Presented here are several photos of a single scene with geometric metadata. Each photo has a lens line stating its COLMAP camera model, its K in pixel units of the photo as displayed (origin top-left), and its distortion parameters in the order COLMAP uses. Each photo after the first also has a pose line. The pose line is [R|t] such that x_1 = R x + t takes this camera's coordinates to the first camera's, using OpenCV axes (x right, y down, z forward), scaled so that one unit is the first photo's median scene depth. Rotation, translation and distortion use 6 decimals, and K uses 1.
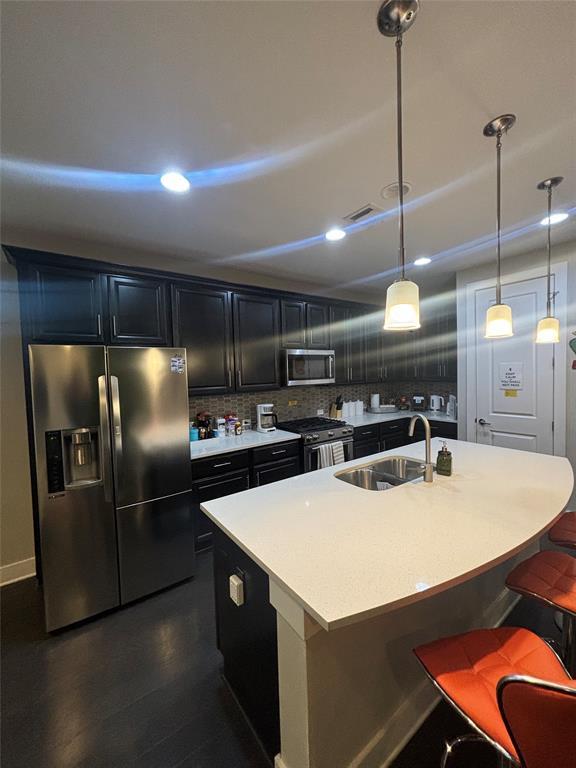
lens RADIAL K [[308.7, 0, 288.0], [0, 308.7, 384.0], [0, 0, 1]] dist [0.002849, -0.000055]
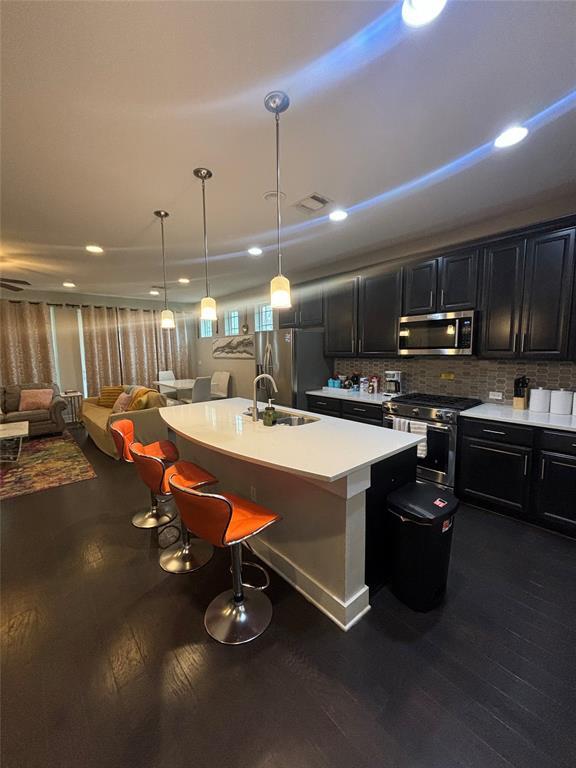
lens RADIAL K [[316.7, 0, 288.0], [0, 316.7, 384.0], [0, 0, 1]] dist [-0.001575, 0.000038]
pose [[0.070121, 0.138701, -0.987849, 1.169578], [-0.032041, 0.990088, 0.136741, -0.033168], [0.997024, 0.022064, 0.073870, 0.659601]]
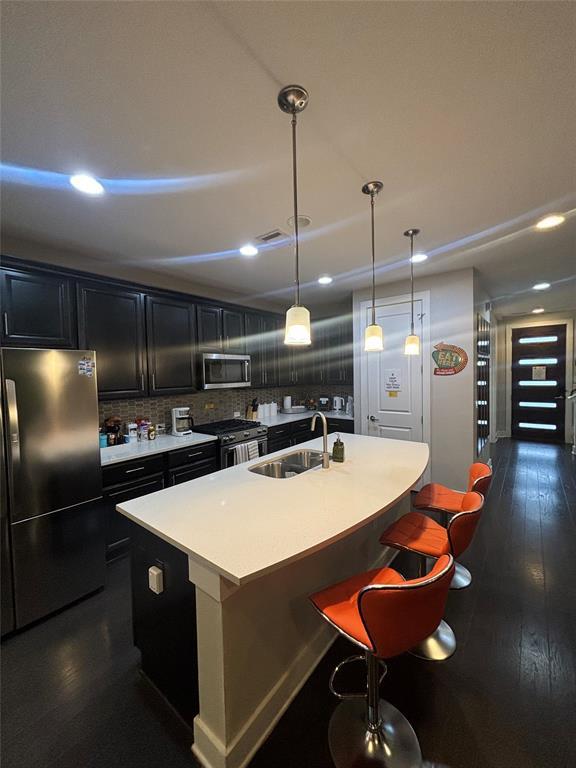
lens RADIAL K [[308.7, 0, 288.0], [0, 308.7, 384.0], [0, 0, 1]] dist [0.002849, -0.000055]
pose [[0.964941, -0.002083, 0.262457, -0.001858], [0.004875, 0.999938, -0.009988, 0.000221], [-0.262420, 0.010918, 0.964892, -0.073952]]
